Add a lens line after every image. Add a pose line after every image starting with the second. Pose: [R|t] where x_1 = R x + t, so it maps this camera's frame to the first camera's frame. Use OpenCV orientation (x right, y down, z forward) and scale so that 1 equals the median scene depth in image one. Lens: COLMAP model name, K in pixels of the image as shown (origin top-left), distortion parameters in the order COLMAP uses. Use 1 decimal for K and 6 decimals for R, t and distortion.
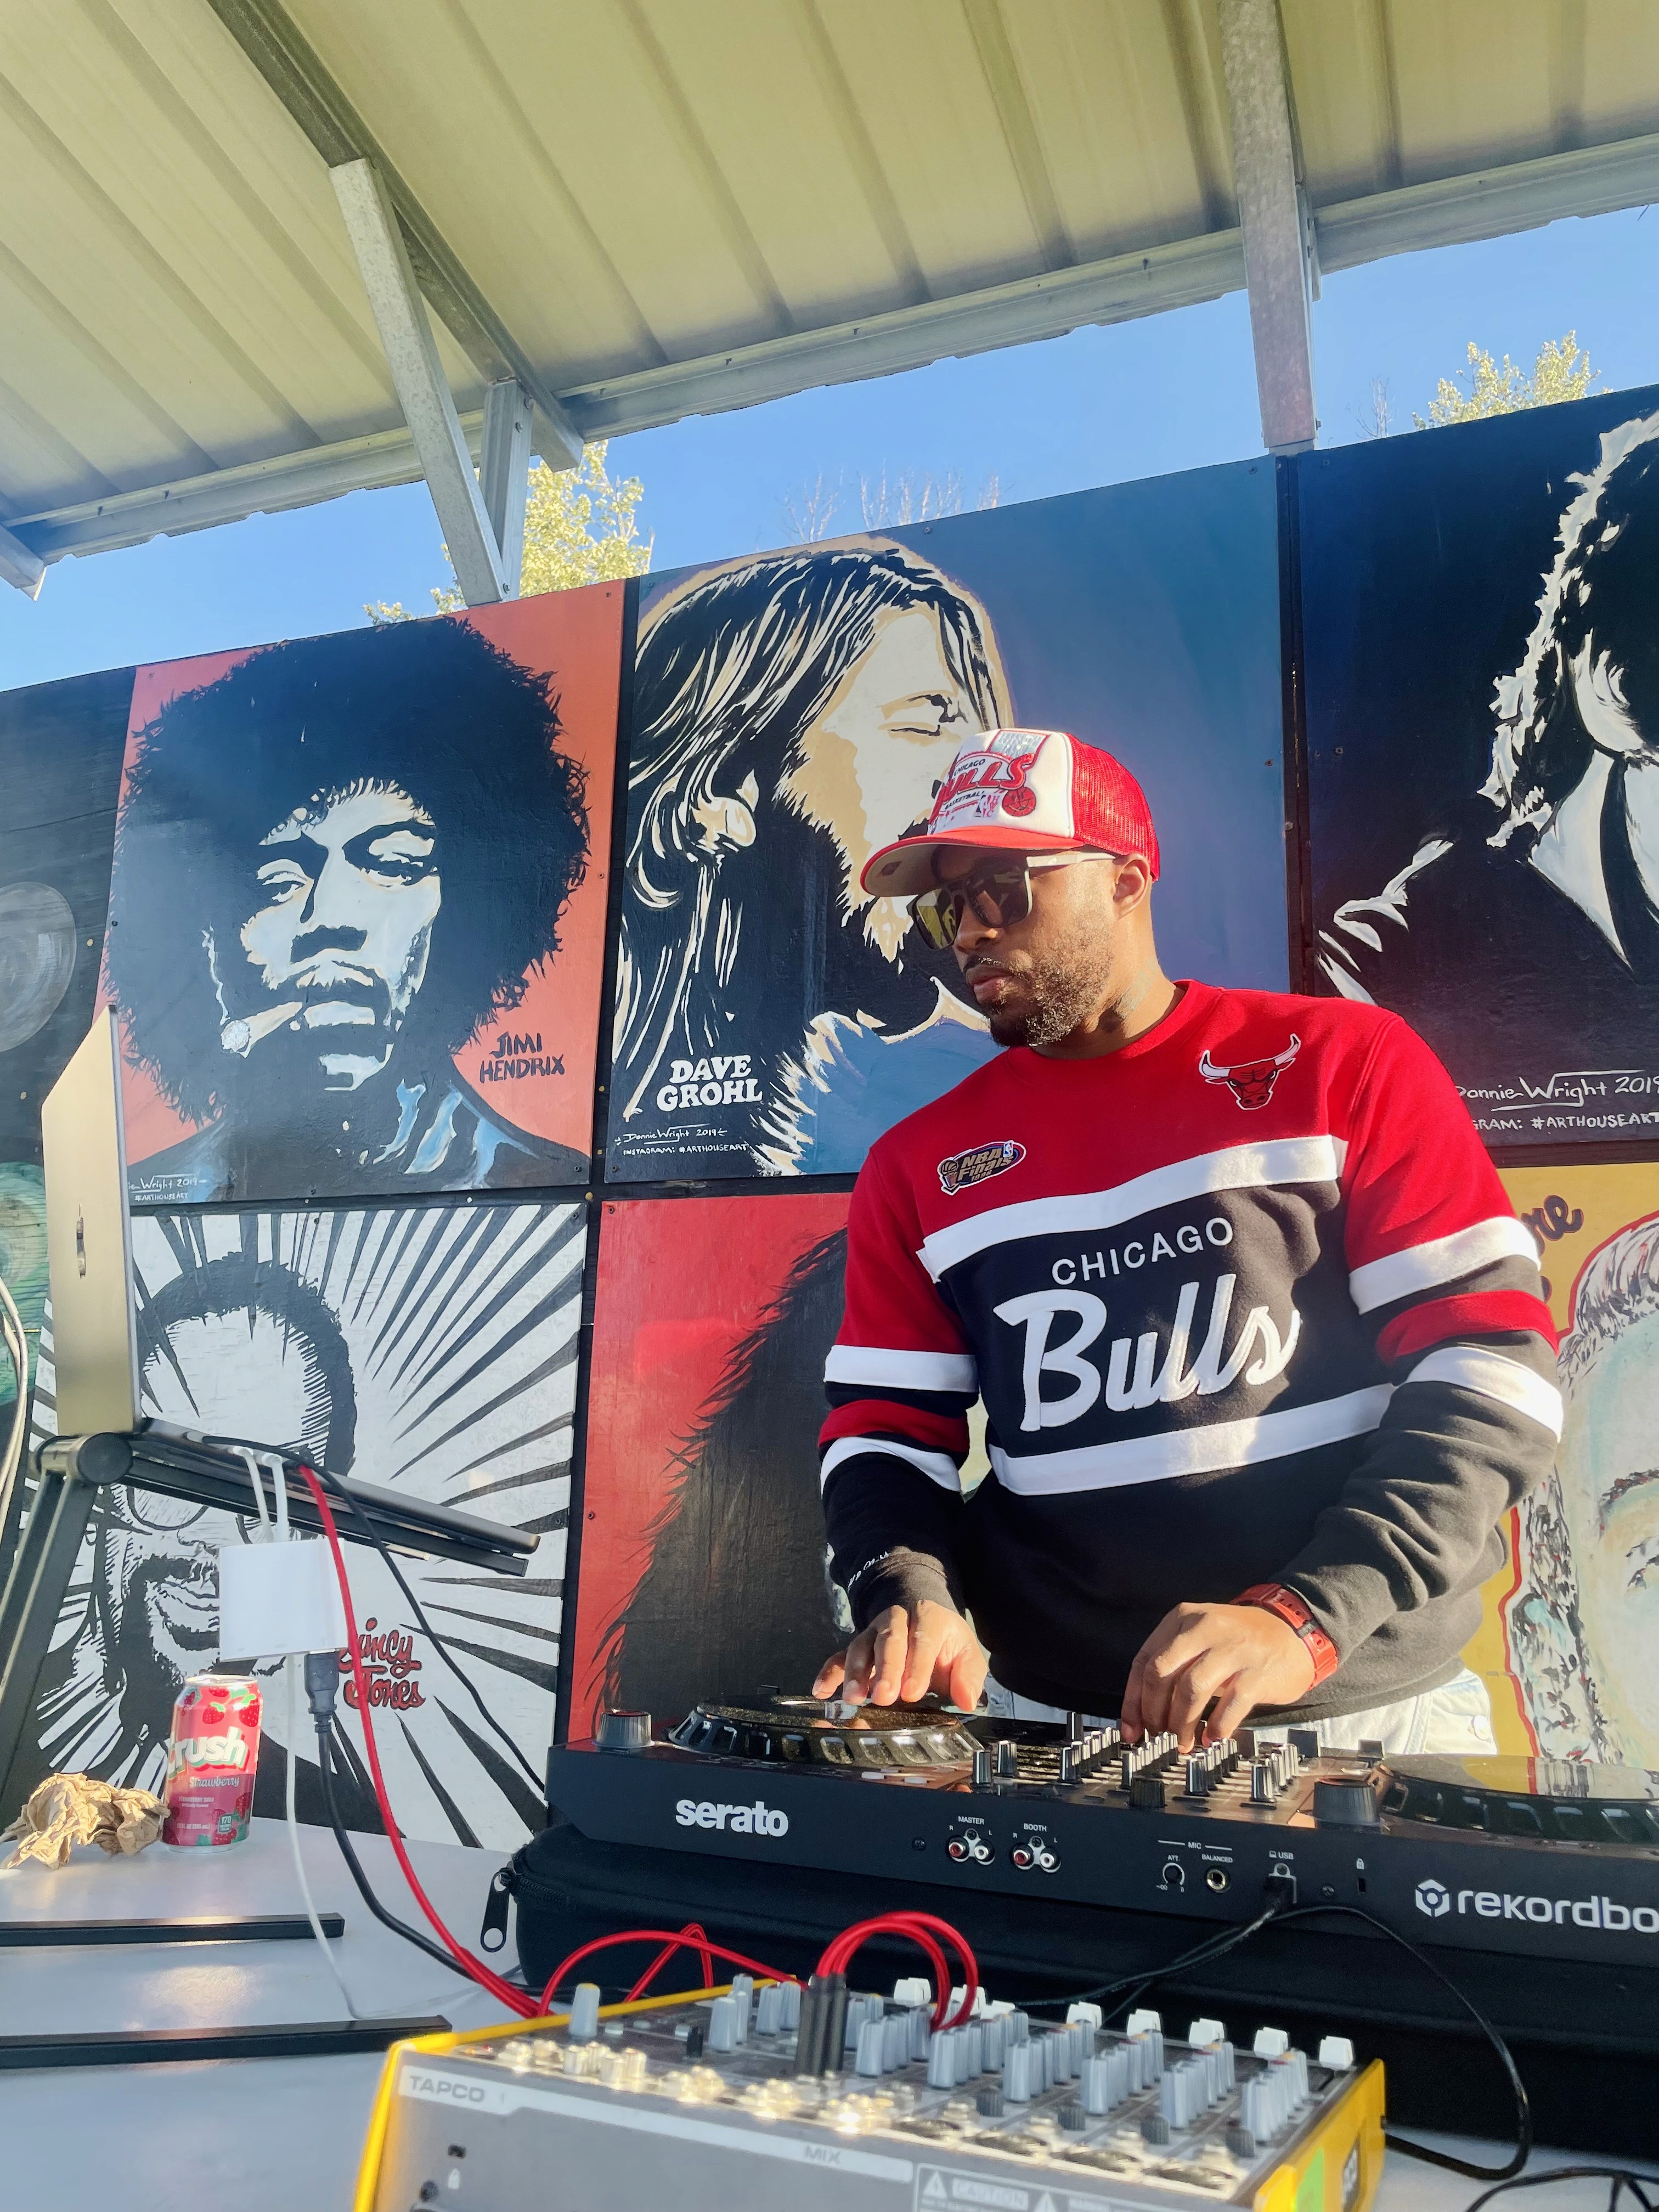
lens RADIAL K [[1641.6, 0, 835.3], [0, 1641.6, 1091.8], [0, 0, 1]] dist [0.099502, -0.138550]
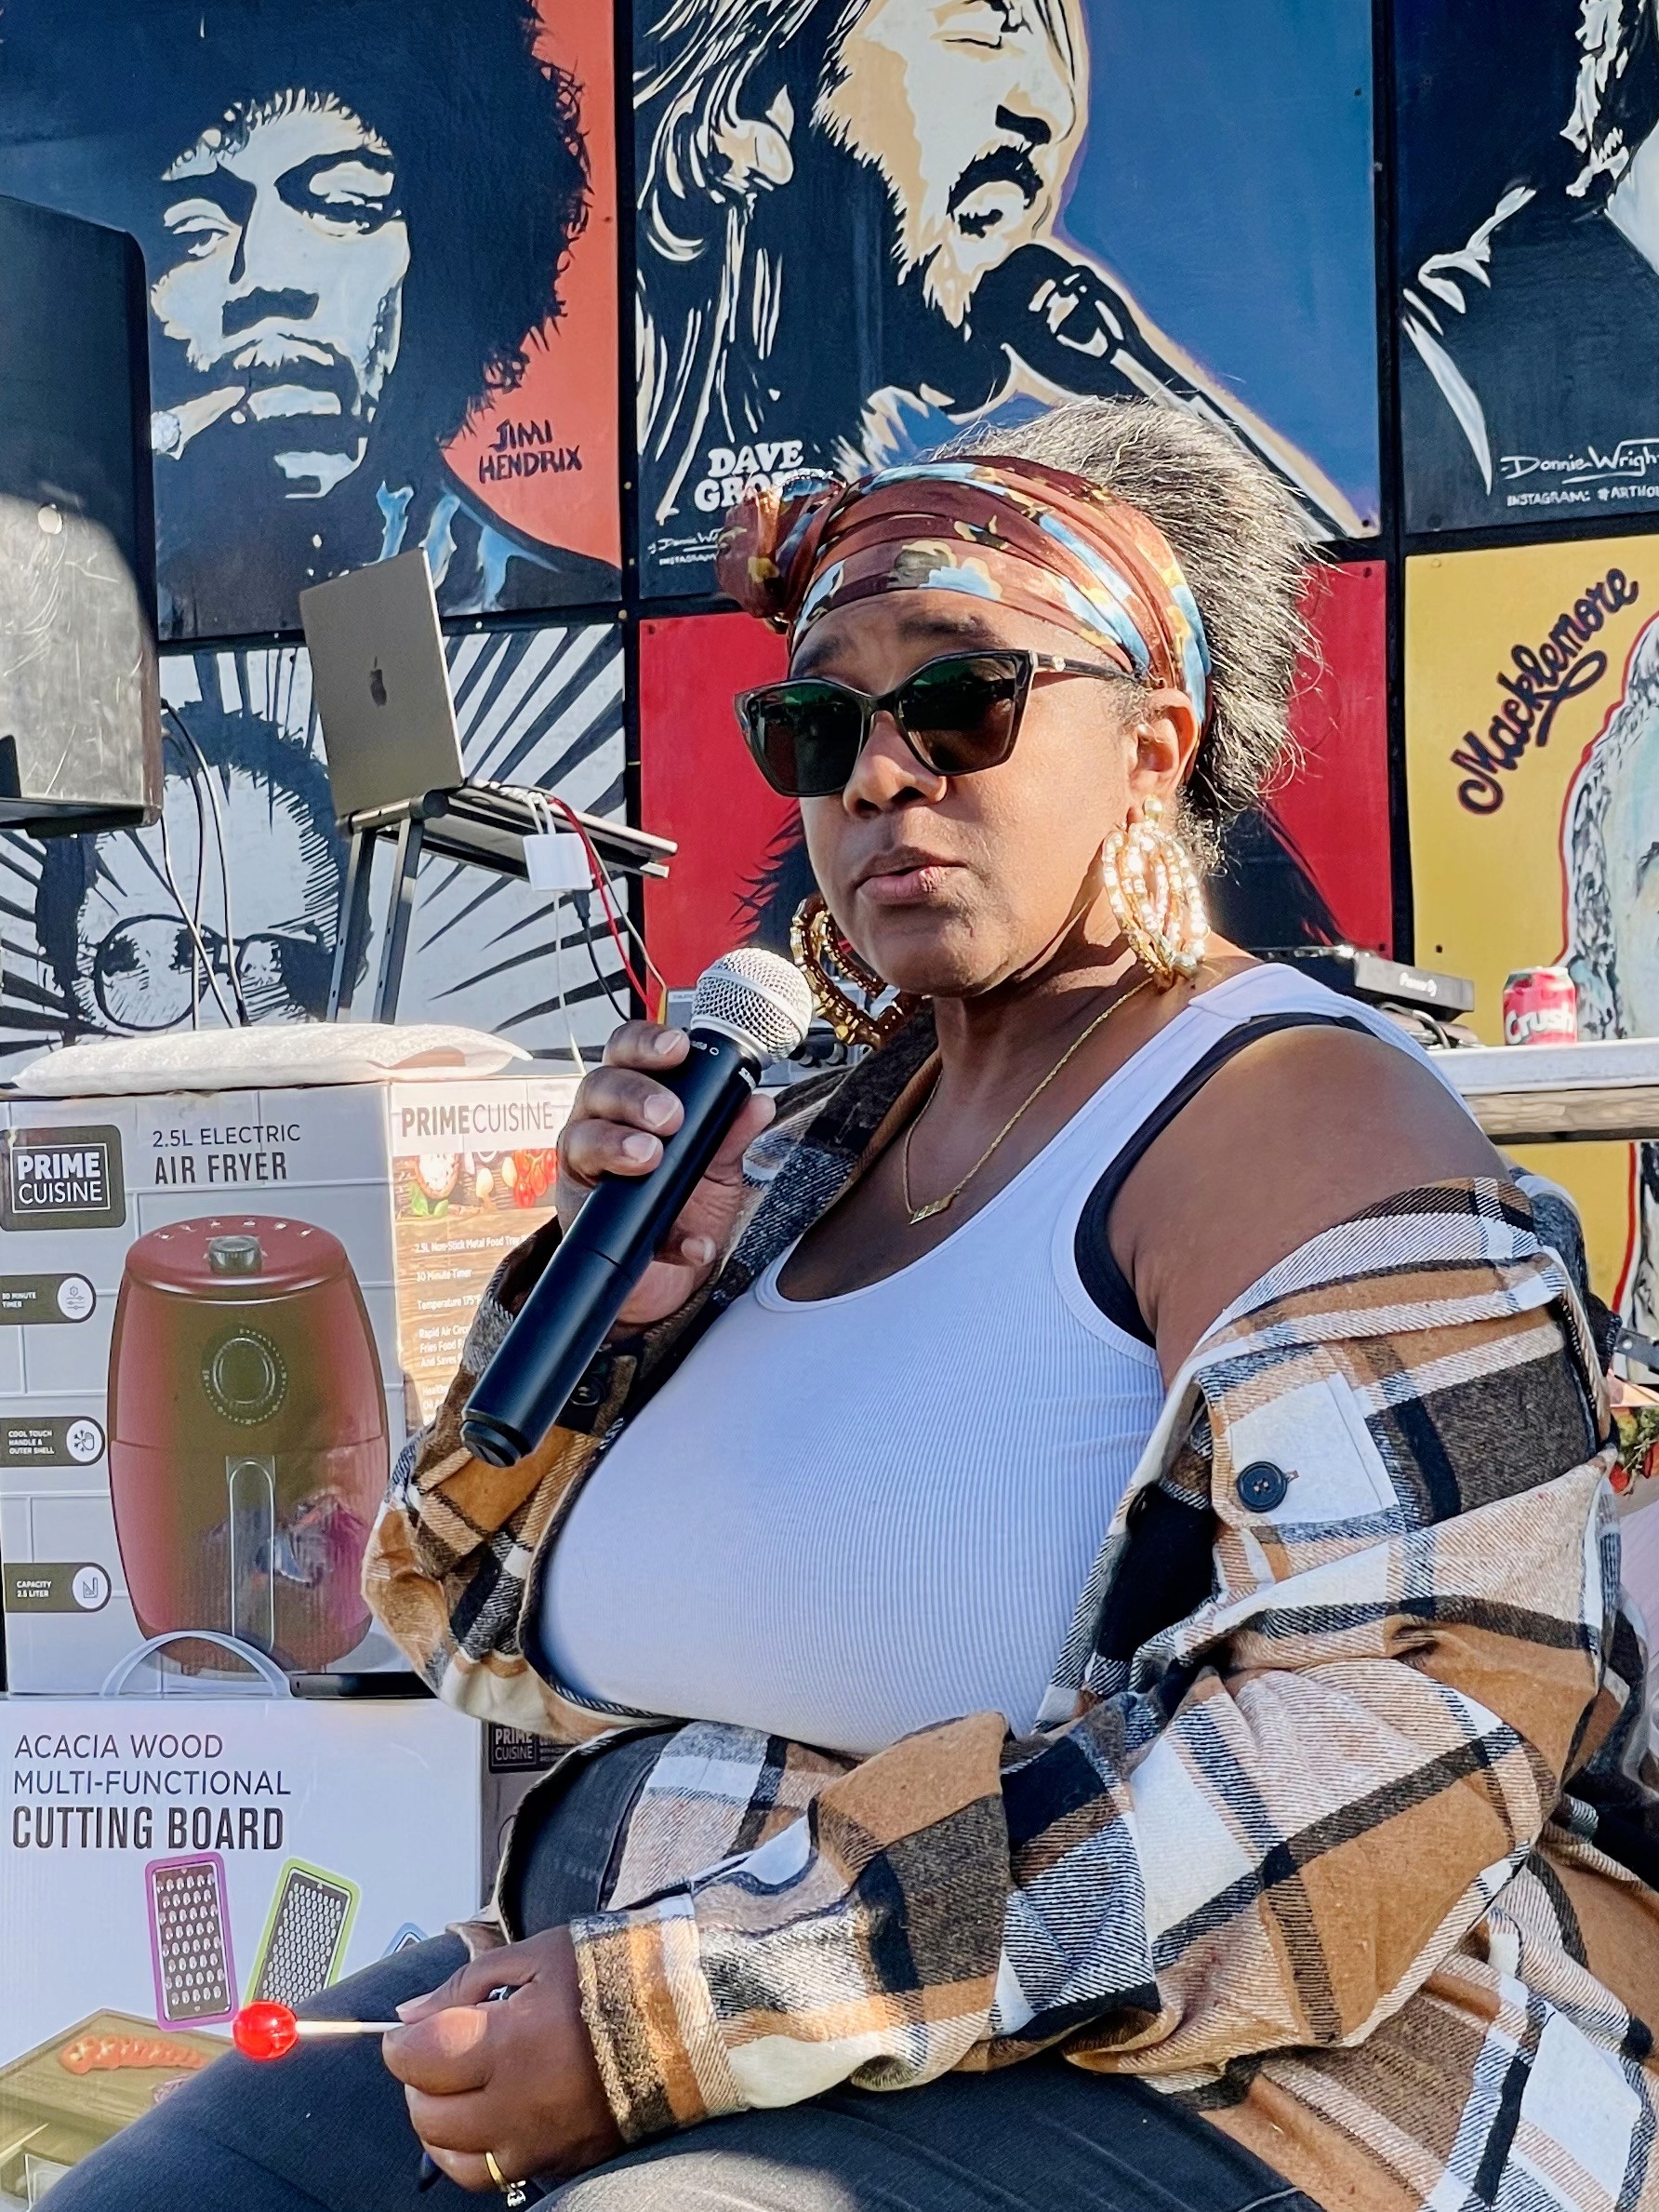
lens RADIAL K [[5647.1, 0, 910.0], [0, 5647.1, 1101.2], [0, 0, 1]] dist [-0.000989, 1.570313]
pose [[0.997293, -0.047890, -0.055797, 0.146658], [0.056807, 0.983609, 0.171133, -0.177347], [0.046686, -0.173840, 0.983667, -1.876006]]
